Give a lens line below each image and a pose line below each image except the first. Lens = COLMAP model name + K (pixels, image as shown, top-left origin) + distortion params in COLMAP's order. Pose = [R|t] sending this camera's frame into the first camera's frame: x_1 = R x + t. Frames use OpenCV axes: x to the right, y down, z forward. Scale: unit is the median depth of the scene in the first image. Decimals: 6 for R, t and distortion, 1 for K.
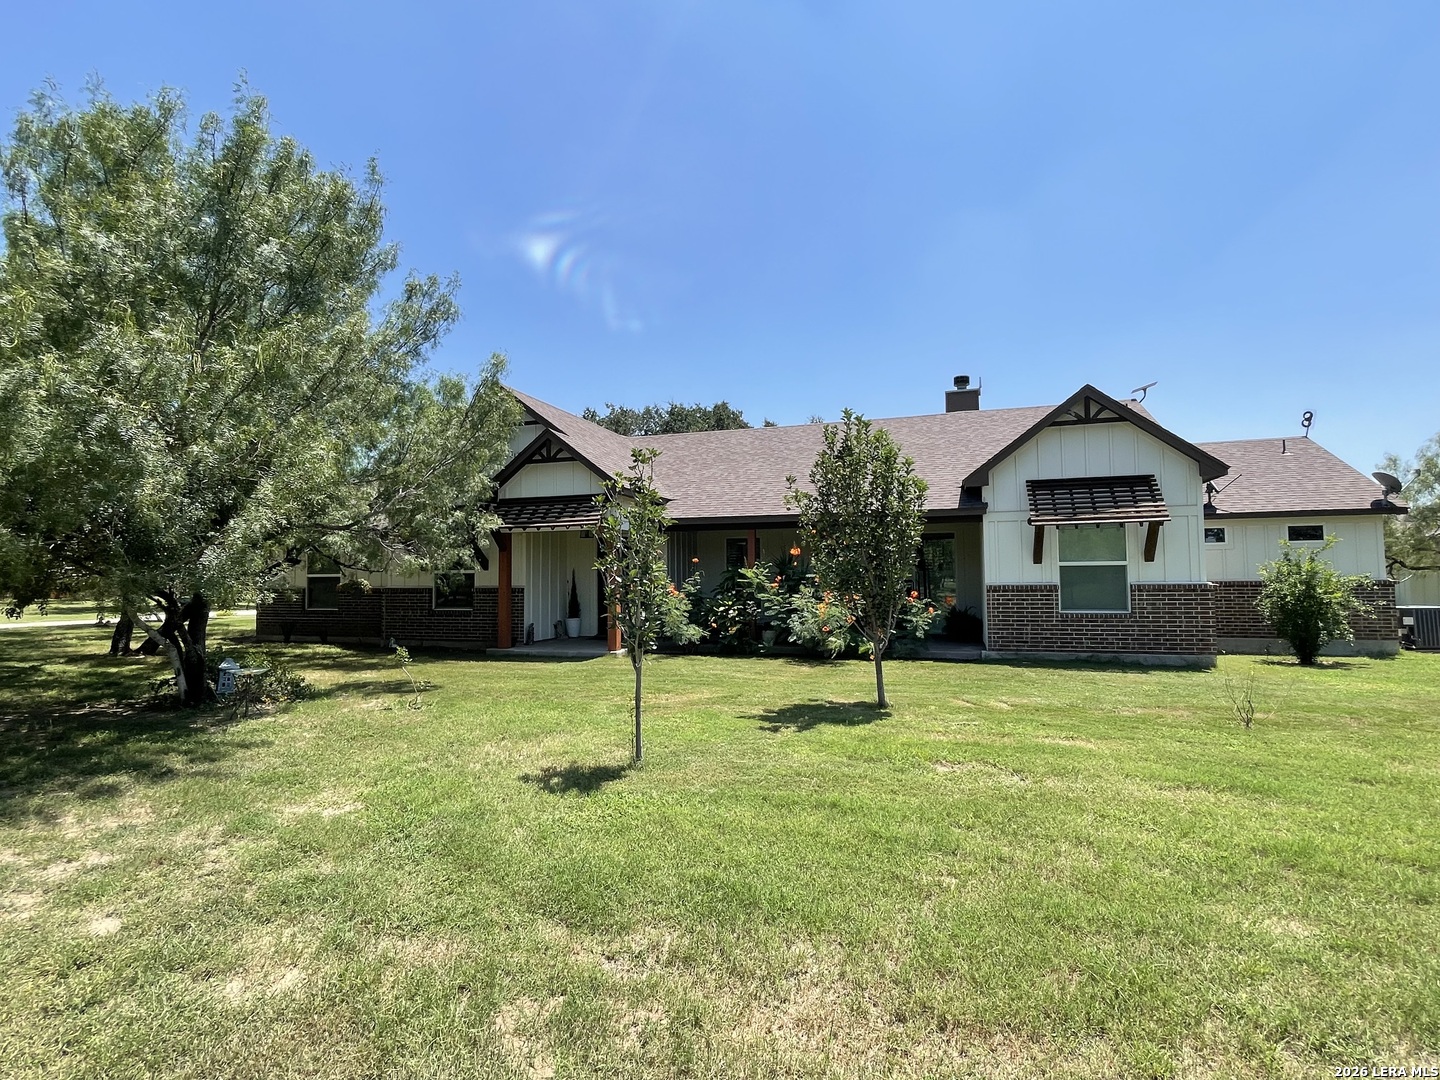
lens RADIAL K [[714.3, 0, 720.0], [0, 714.3, 540.0], [0, 0, 1]] dist [0.000076, 0.000218]
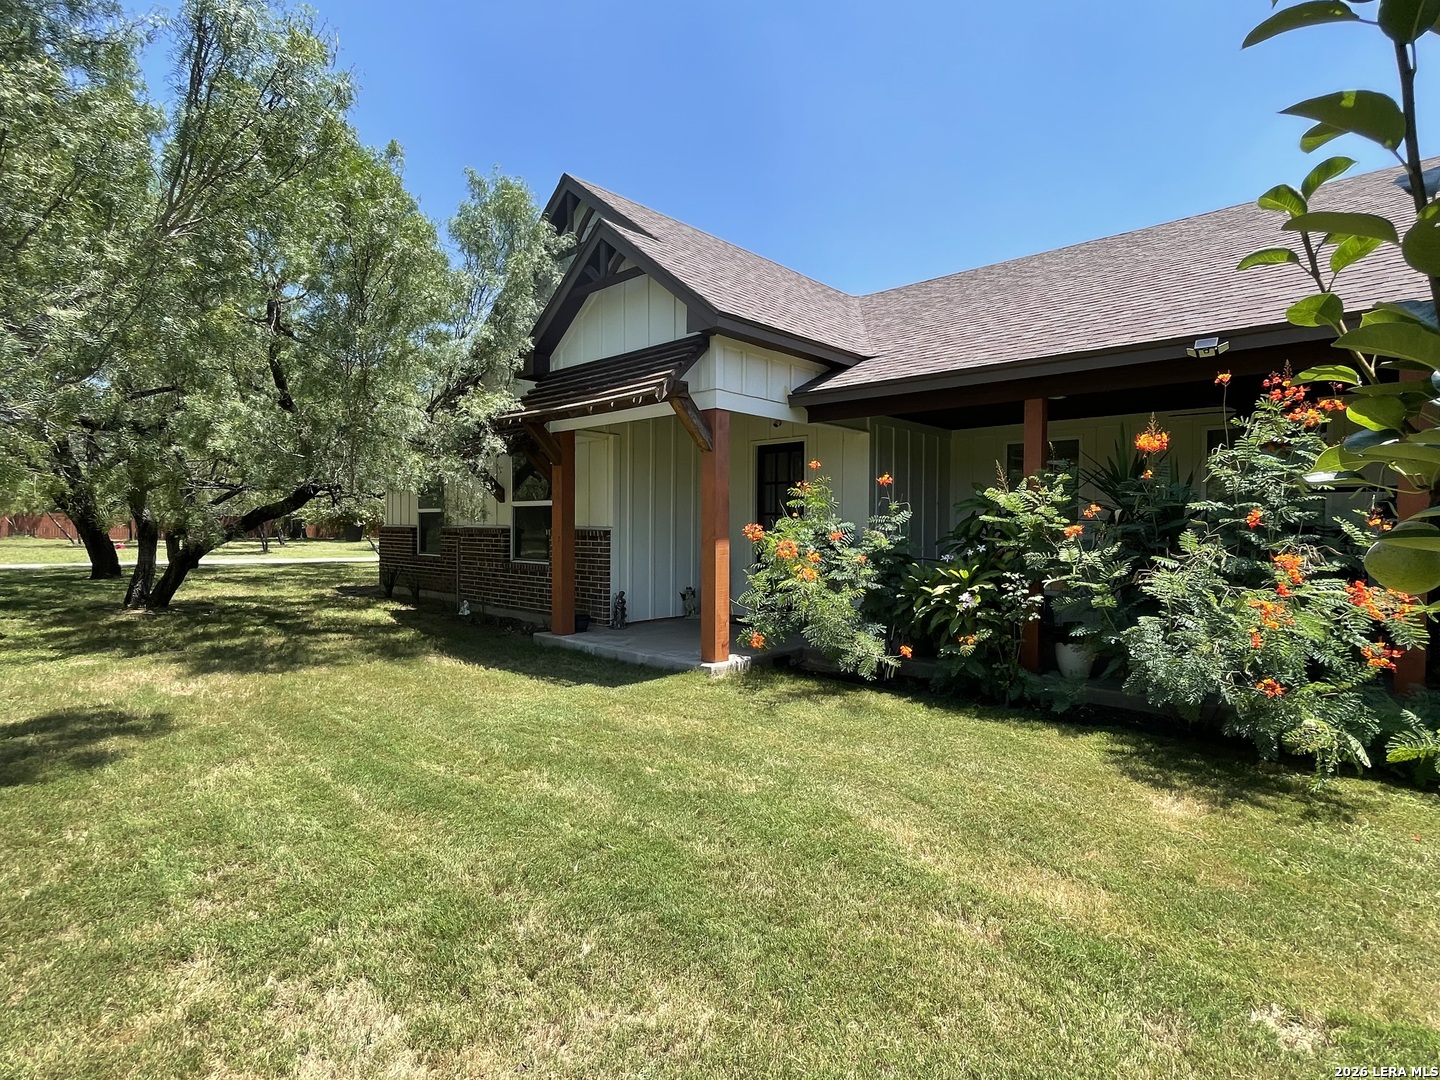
lens RADIAL K [[733.4, 0, 711.9], [0, 733.4, 538.0], [0, 0, 1]] dist [-0.013336, 0.008523]
pose [[0.901340, 0.021303, -0.432588, 0.062879], [0.009998, 0.997500, 0.069954, 0.036498], [0.432997, -0.067377, 0.898874, 0.560266]]
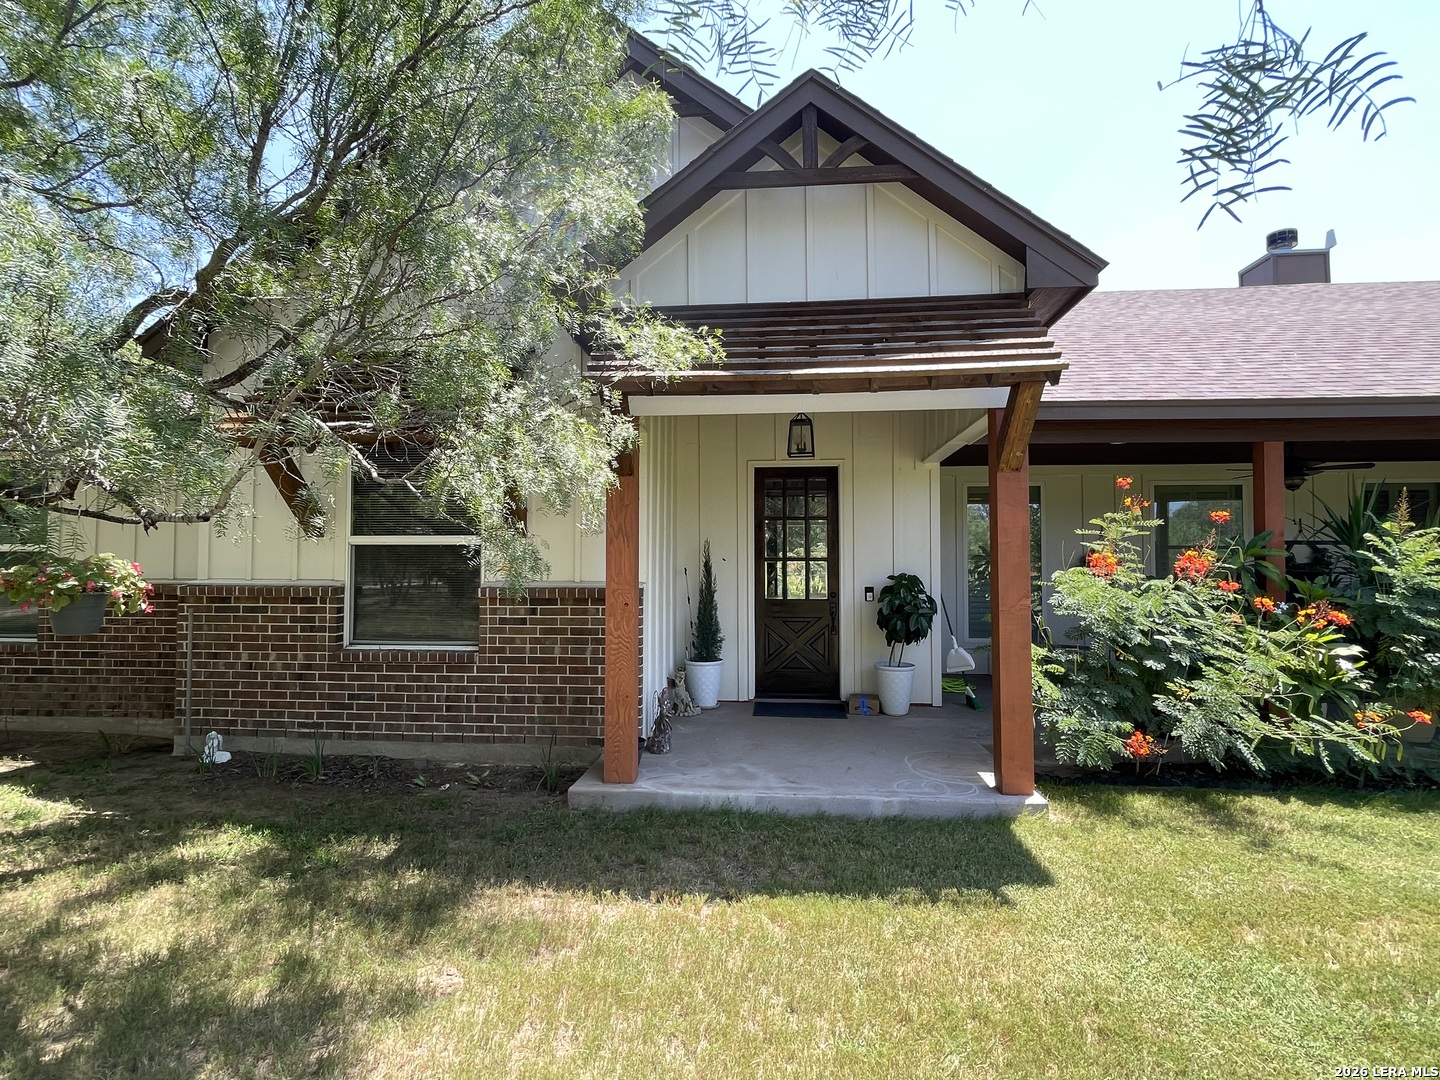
lens RADIAL K [[733.4, 0, 711.9], [0, 733.4, 538.0], [0, 0, 1]] dist [-0.013336, 0.008523]
pose [[0.976386, 0.017543, 0.215319, -0.356399], [-0.021567, 0.999634, 0.016354, 0.039857], [-0.214954, -0.020611, 0.976407, 0.717935]]
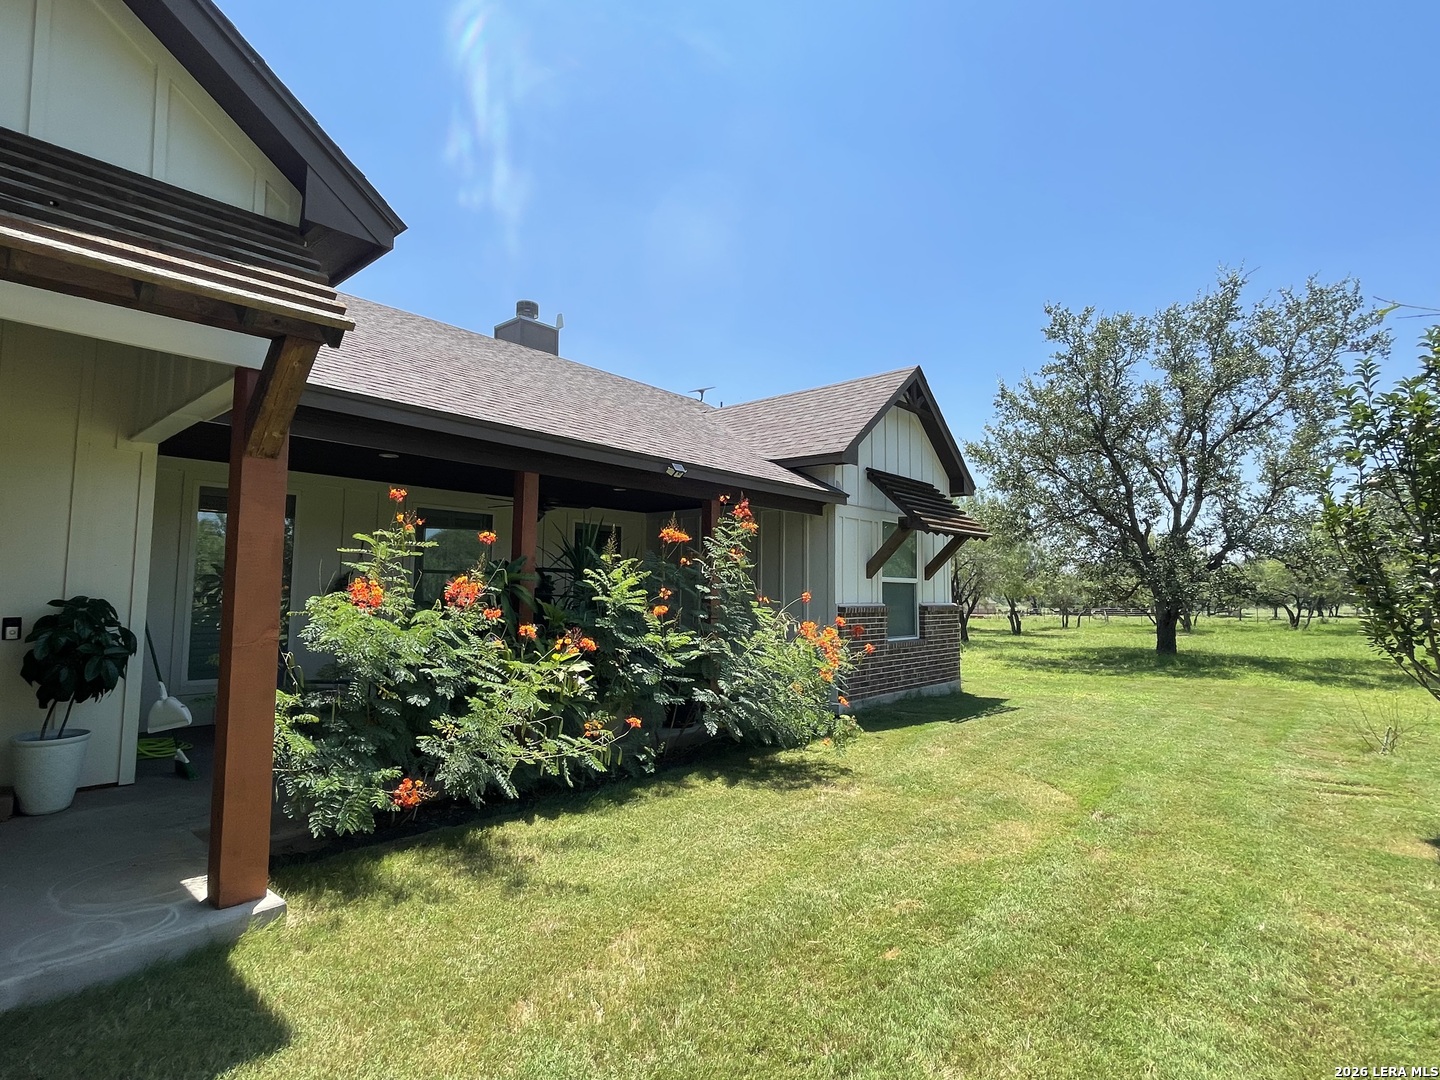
lens RADIAL K [[733.4, 0, 711.9], [0, 733.4, 538.0], [0, 0, 1]] dist [-0.013336, 0.008523]
pose [[0.393069, 0.081658, 0.915876, -0.315007], [-0.064818, 0.996032, -0.060987, 0.043935], [-0.917222, -0.035393, 0.396802, 0.778824]]
